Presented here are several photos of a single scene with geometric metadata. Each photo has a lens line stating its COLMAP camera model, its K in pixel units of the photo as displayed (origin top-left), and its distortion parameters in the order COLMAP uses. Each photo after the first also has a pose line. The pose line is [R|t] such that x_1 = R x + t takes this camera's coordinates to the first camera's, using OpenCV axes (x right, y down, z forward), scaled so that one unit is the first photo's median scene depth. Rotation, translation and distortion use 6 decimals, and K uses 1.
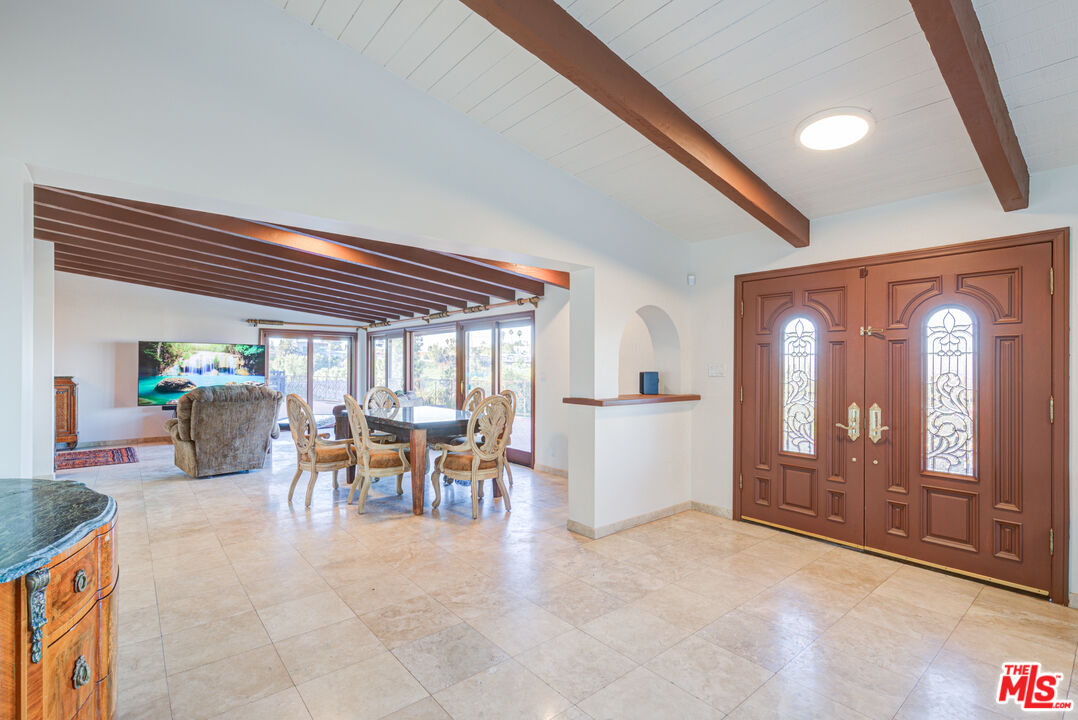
lens RADIAL K [[497.3, 0, 535.2], [0, 497.3, 363.9], [0, 0, 1]] dist [-0.000240, -0.000436]
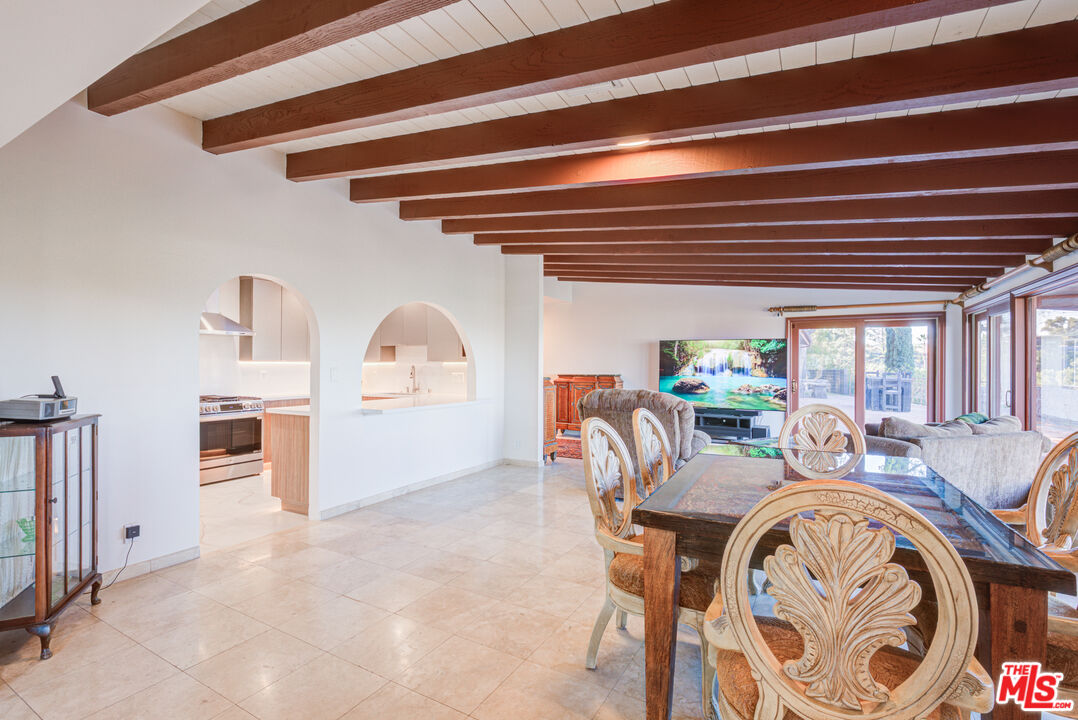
lens RADIAL K [[492.3, 0, 533.4], [0, 492.3, 363.9], [0, 0, 1]] dist [-0.000078, -0.000259]
pose [[0.345228, -0.002226, -0.938516, 0.046428], [0.002482, 0.999996, -0.001459, 0.001914], [0.938515, -0.001826, 0.345232, 0.410887]]
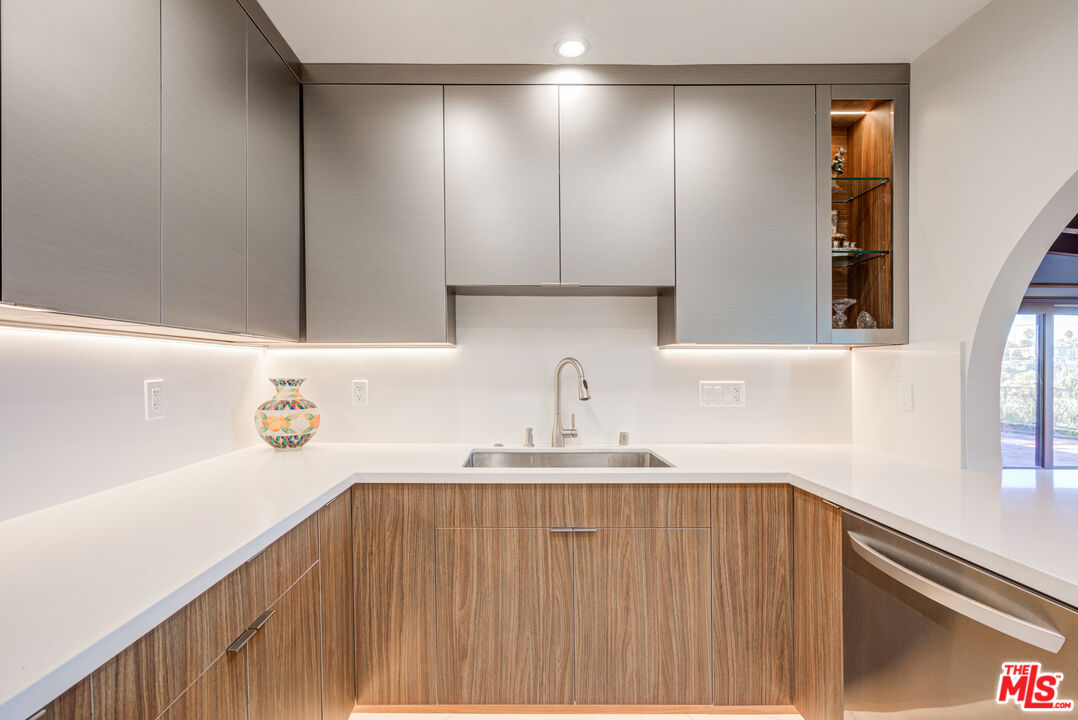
lens RADIAL K [[492.5, 0, 521.2], [0, 492.5, 379.2], [0, 0, 1]] dist [-0.001347, -0.000105]
pose [[0.778255, 0.014979, -0.627769, -0.681804], [0.002667, 0.999628, 0.027157, 0.006737], [0.627942, -0.022809, 0.777925, 0.293645]]
